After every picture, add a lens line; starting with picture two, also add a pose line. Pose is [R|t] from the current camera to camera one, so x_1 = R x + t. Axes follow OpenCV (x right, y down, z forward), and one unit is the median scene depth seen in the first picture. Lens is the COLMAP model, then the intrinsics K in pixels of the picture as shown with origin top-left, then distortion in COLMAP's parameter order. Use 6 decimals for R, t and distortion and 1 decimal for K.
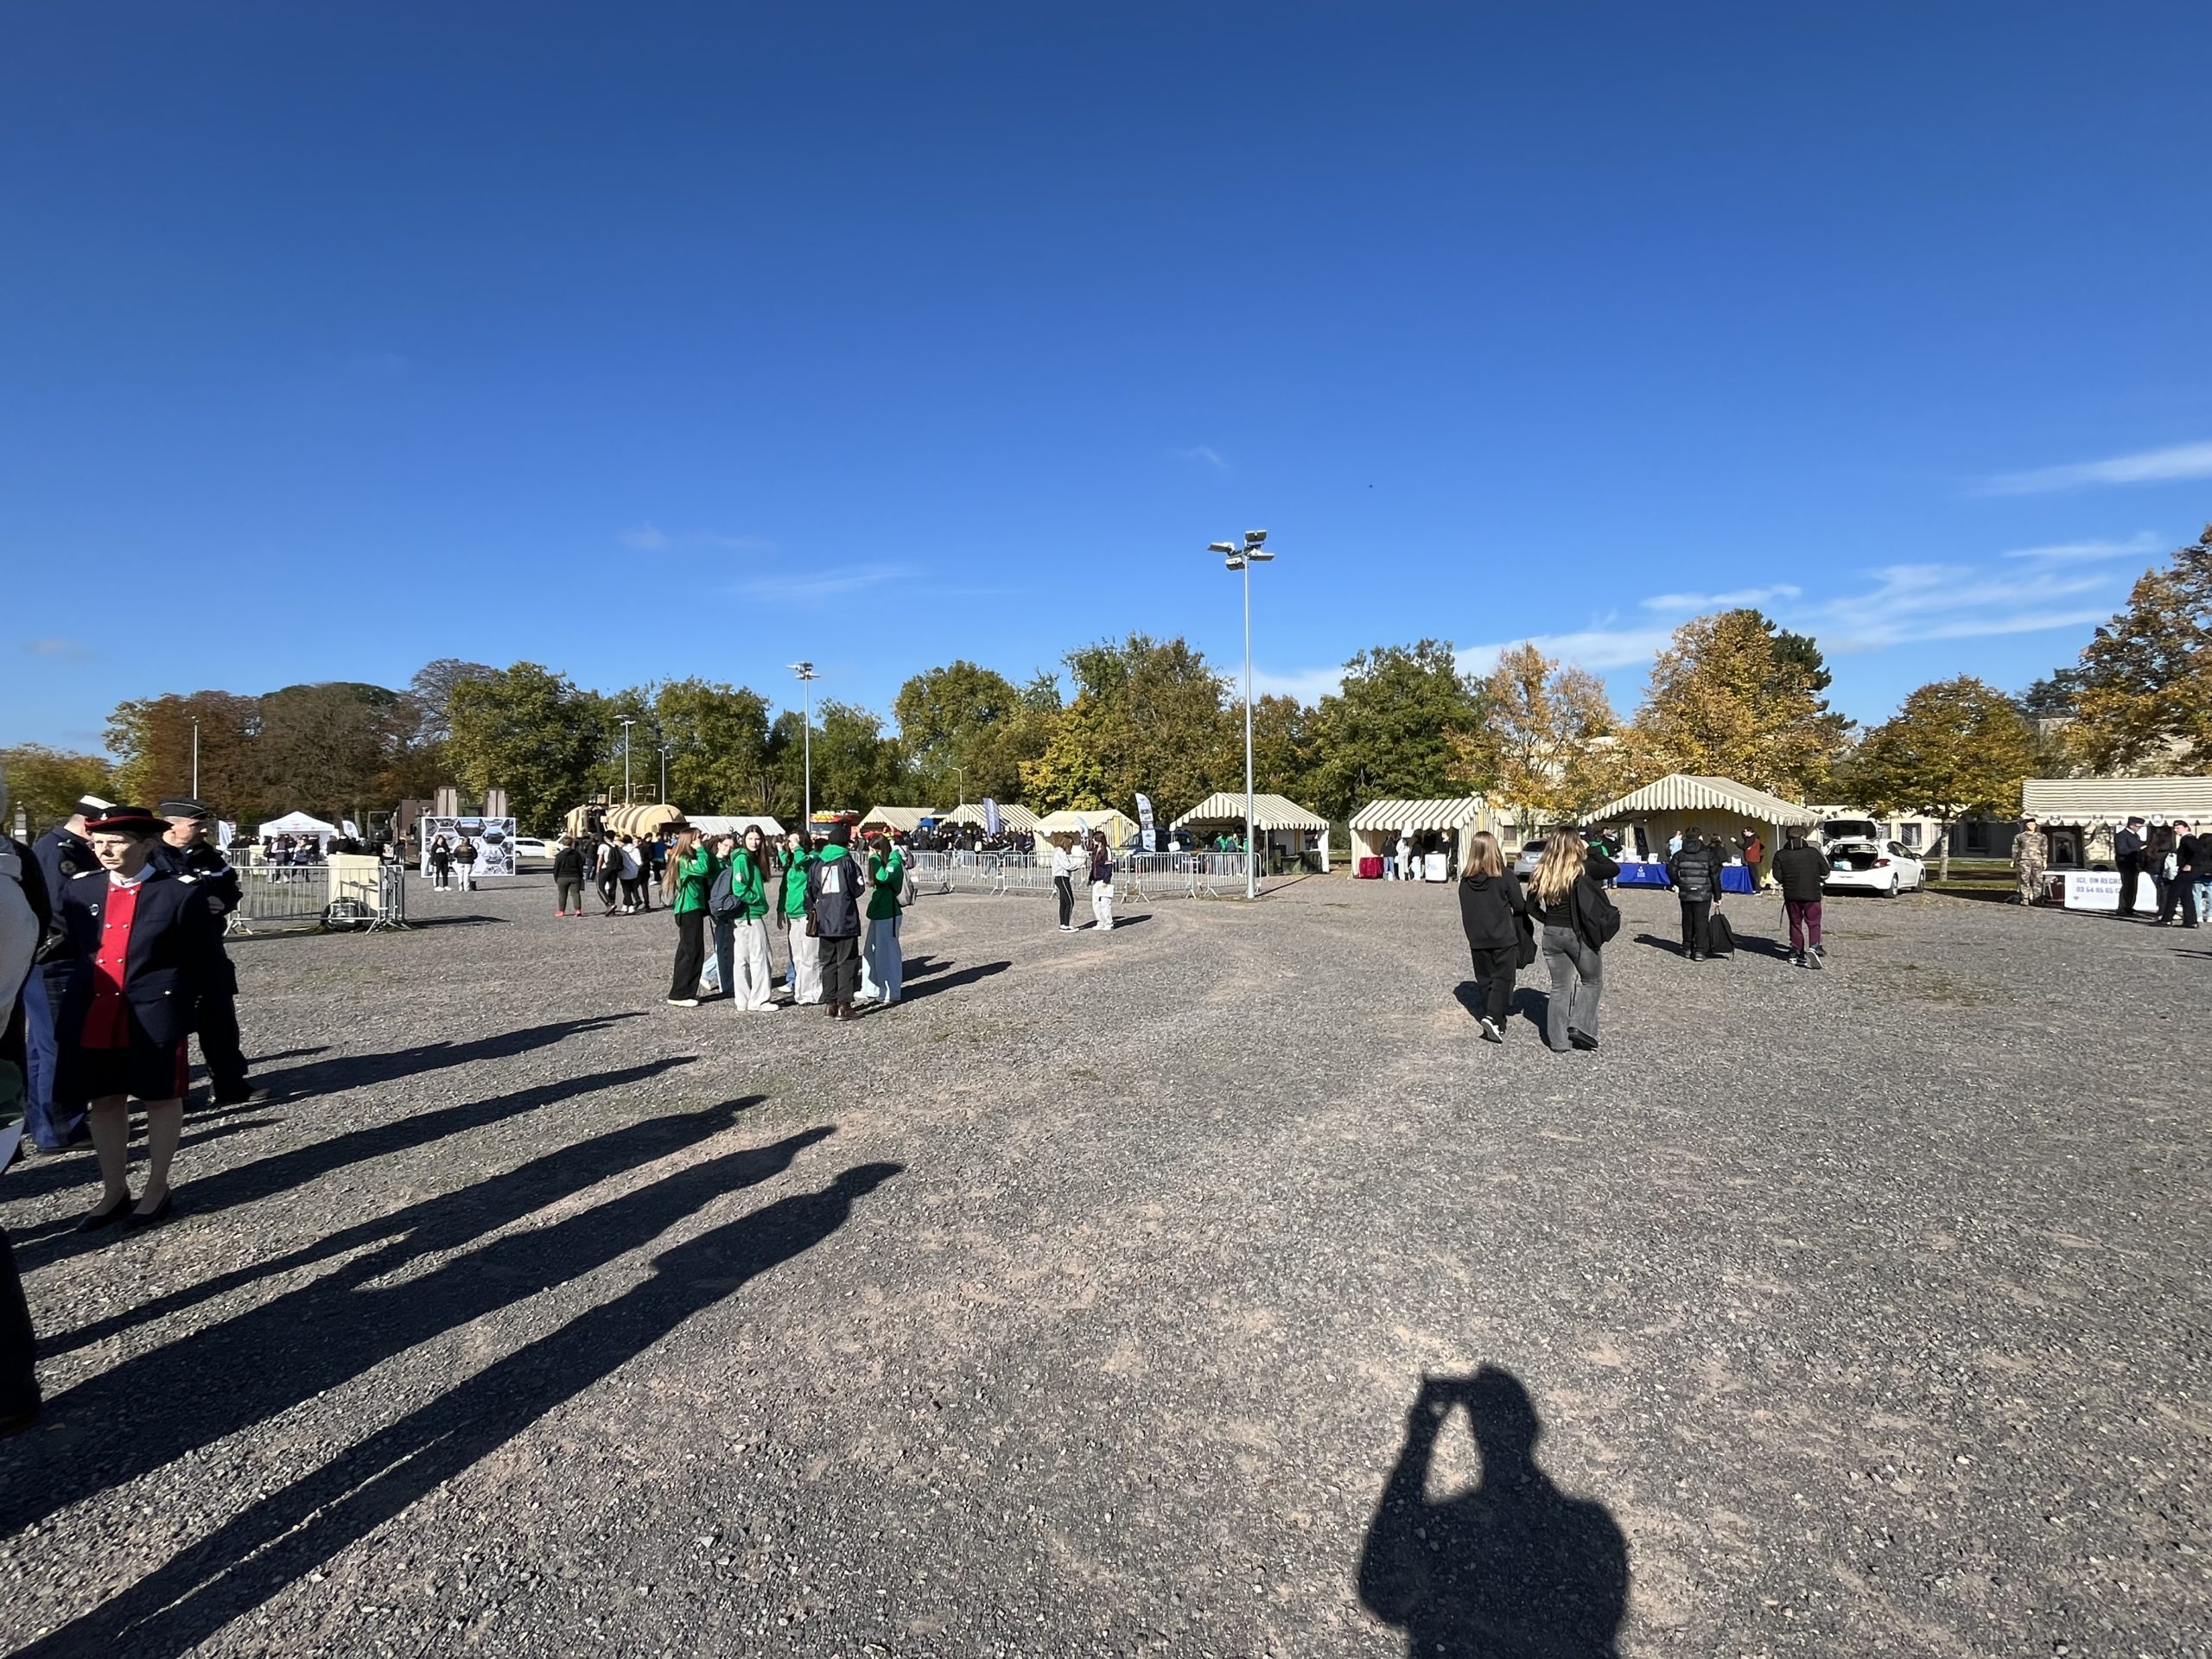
lens RADIAL K [[979.4, 0, 1106.0], [0, 979.4, 829.5], [0, 0, 1]] dist [-0.001020, -0.000246]
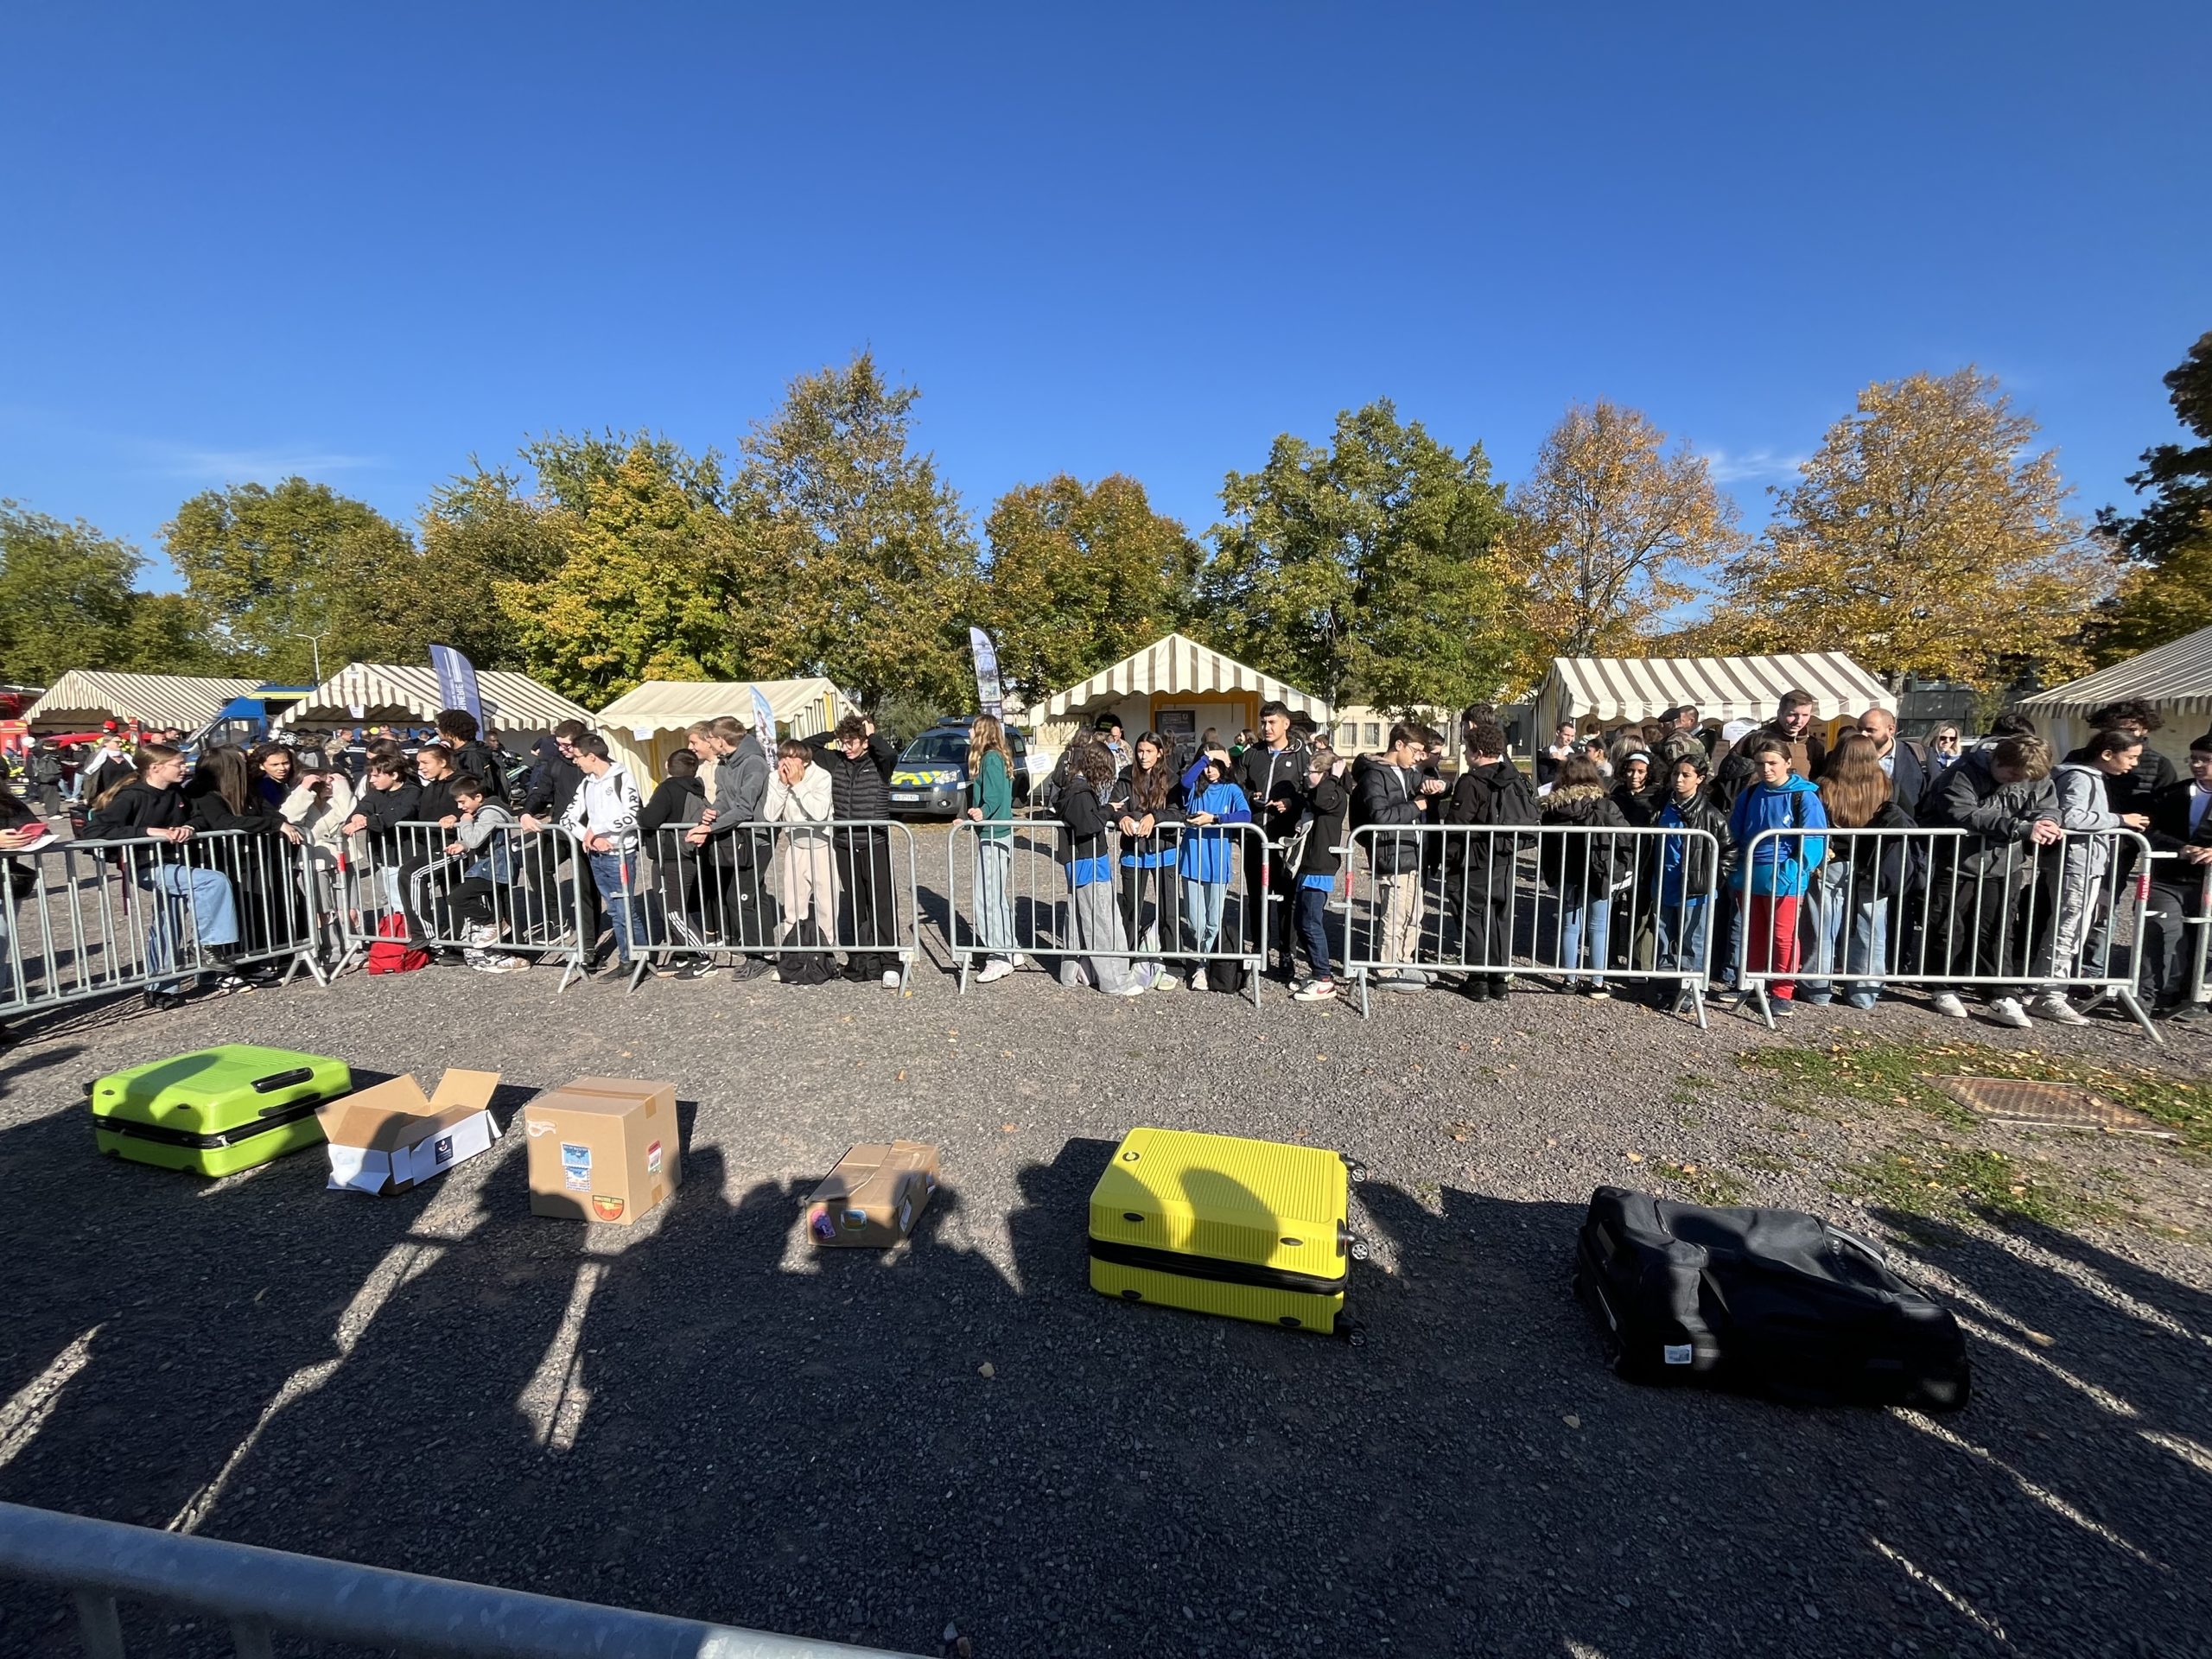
lens RADIAL K [[898.3, 0, 1106.0], [0, 898.3, 829.5], [0, 0, 1]] dist [-0.004183, 0.000365]
pose [[0.839348, -0.057375, 0.540558, -0.080795], [0.000909, 0.994561, 0.104151, 0.004240], [-0.543593, -0.086927, 0.834835, 0.462129]]
